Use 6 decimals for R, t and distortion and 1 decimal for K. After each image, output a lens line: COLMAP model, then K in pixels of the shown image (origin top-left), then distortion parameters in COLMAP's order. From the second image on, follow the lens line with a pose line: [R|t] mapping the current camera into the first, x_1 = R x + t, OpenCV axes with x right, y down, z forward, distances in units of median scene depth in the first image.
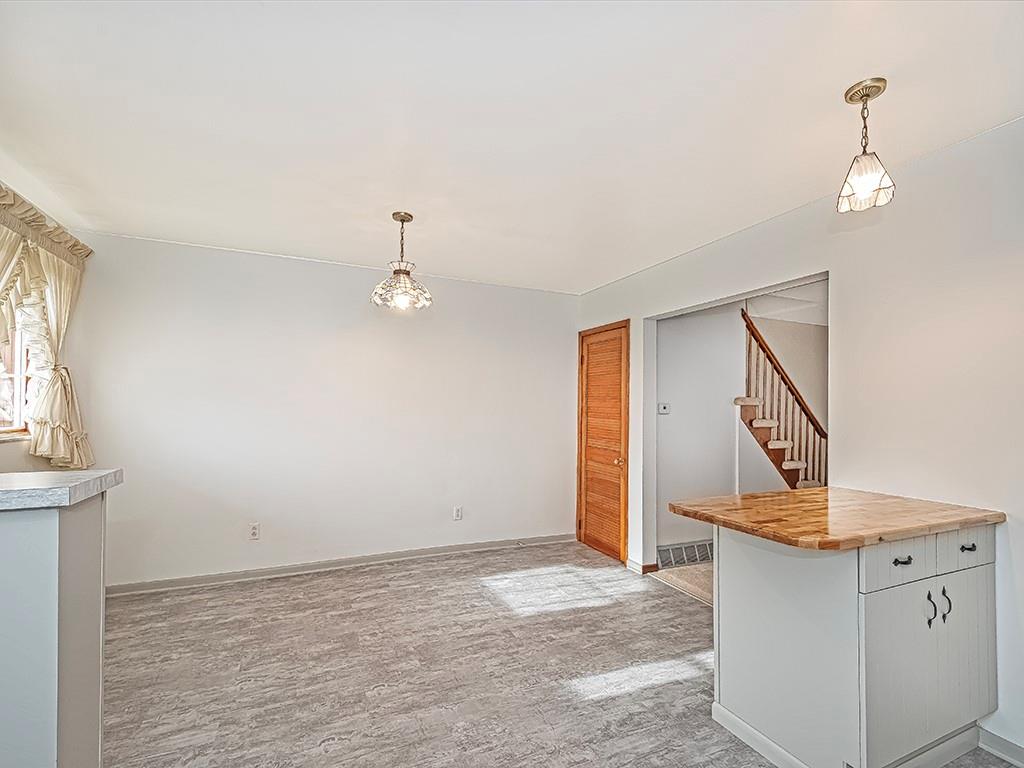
lens RADIAL K [[462.6, 0, 514.0], [0, 462.6, 401.9], [0, 0, 1]] dist [0.001151, -0.000133]
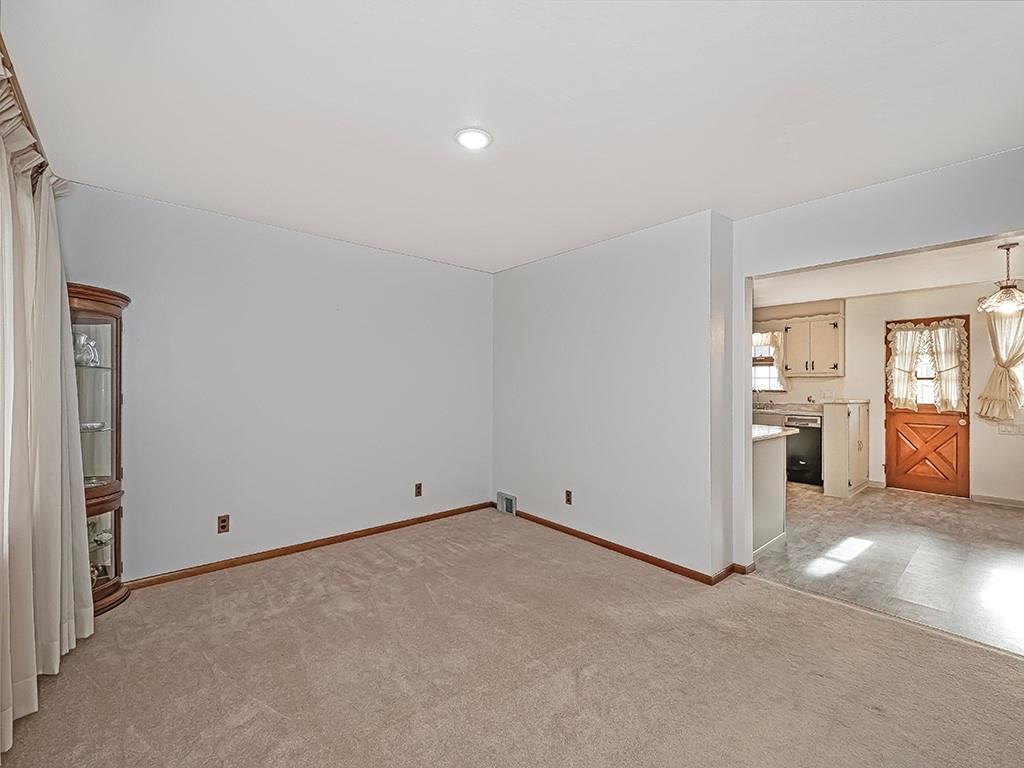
lens RADIAL K [[441.9, 0, 526.7], [0, 441.9, 384.9], [0, 0, 1]] dist [0.005701, -0.000234]
pose [[-0.950756, -0.013140, -0.309662, 1.621477], [-0.008689, 0.999838, -0.015751, 0.031478], [0.309818, -0.012285, -0.950716, 1.912562]]
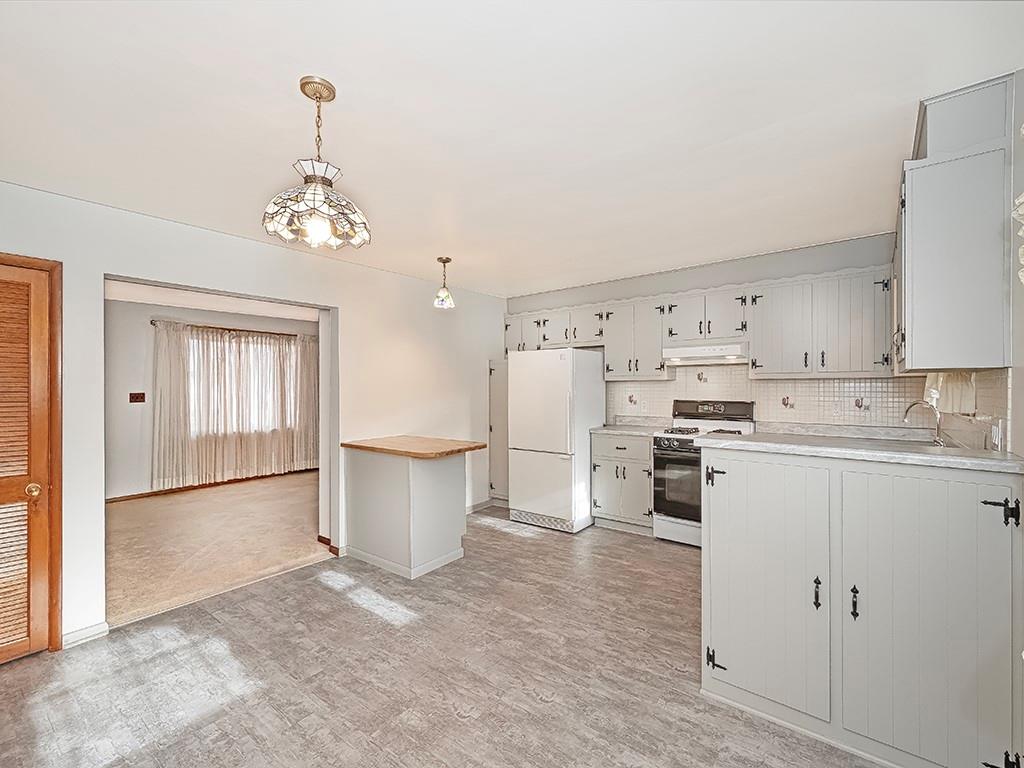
lens RADIAL K [[444.8, 0, 529.3], [0, 444.8, 389.1], [0, 0, 1]] dist [0.002248, -0.000147]
pose [[-0.487967, -0.013397, 0.872759, -0.926197], [-0.010934, 0.999898, 0.009236, -0.032007], [-0.872793, -0.005035, -0.488064, 1.093275]]
